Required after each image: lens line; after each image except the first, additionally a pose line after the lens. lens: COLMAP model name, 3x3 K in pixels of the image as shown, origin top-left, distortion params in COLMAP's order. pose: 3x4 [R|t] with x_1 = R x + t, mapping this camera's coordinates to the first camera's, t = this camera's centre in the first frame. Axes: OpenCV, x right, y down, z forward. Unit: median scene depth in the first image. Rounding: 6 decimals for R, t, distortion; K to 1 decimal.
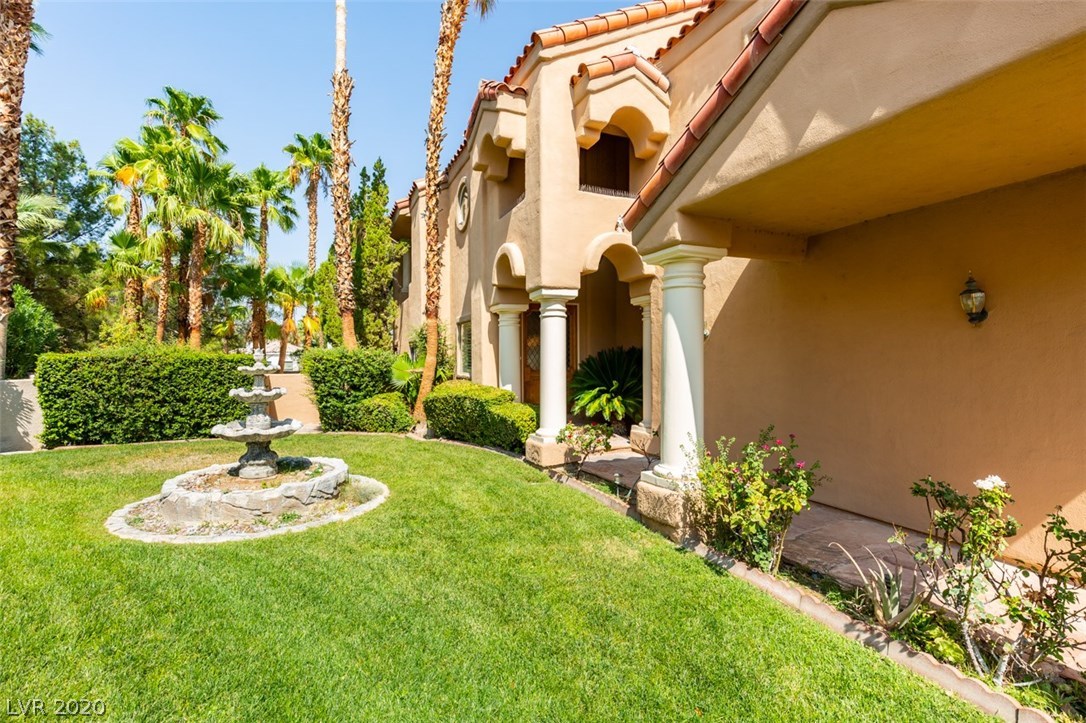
lens RADIAL K [[489.0, 0, 540.9], [0, 489.0, 361.5], [0, 0, 1]] dist [0.003559, 0.000265]
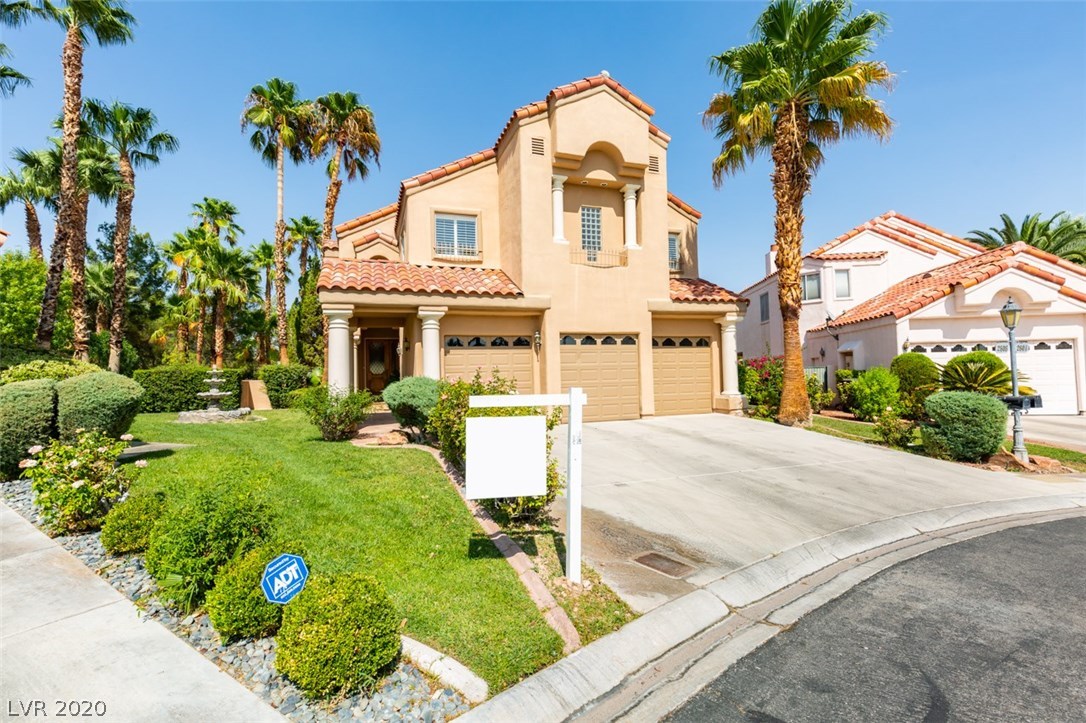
lens RADIAL K [[489.0, 0, 545.3], [0, 489.0, 359.7], [0, 0, 1]] dist [0.003559, 0.000265]
pose [[0.997070, -0.025743, -0.072031, 0.439270], [0.023344, 0.999151, -0.033952, 0.024599], [0.072843, 0.032171, 0.996824, -0.476540]]
